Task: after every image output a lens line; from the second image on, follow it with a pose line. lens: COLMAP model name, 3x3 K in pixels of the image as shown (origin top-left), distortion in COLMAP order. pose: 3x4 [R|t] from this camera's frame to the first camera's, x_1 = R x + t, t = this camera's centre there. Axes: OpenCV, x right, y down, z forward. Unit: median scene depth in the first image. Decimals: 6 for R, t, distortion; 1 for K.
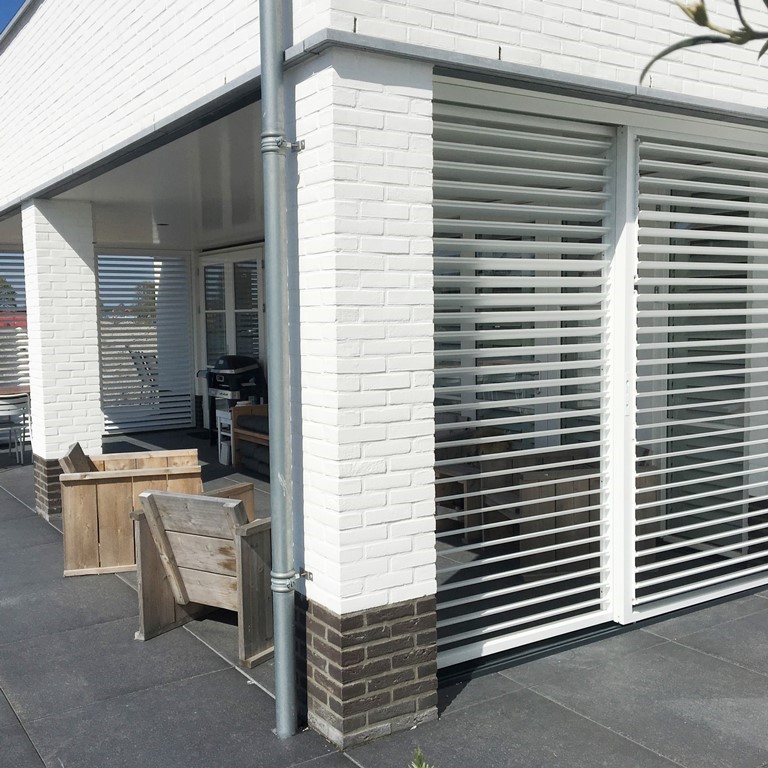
lens RADIAL K [[962.9, 0, 384.0], [0, 962.9, 384.0], [0, 0, 1]] dist [0.103329, -0.263926]
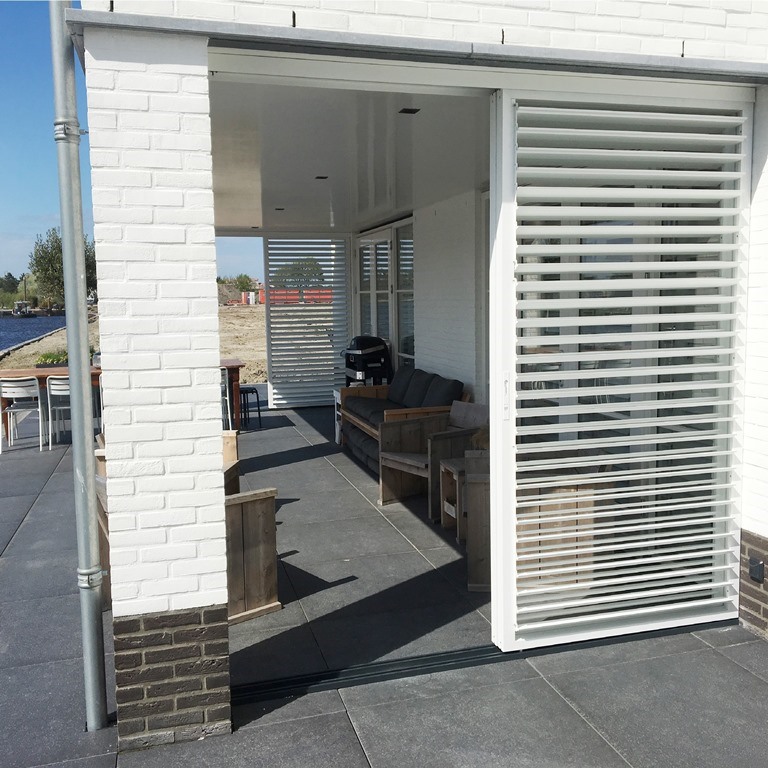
lens RADIAL K [[941.4, 0, 350.7], [0, 941.4, 397.0], [0, 0, 1]] dist [0.041651, -0.078473]
pose [[0.955860, 0.030474, -0.292237, 0.441617], [-0.018920, 0.998926, 0.042284, -0.026920], [0.293212, -0.034888, 0.955411, 0.163783]]
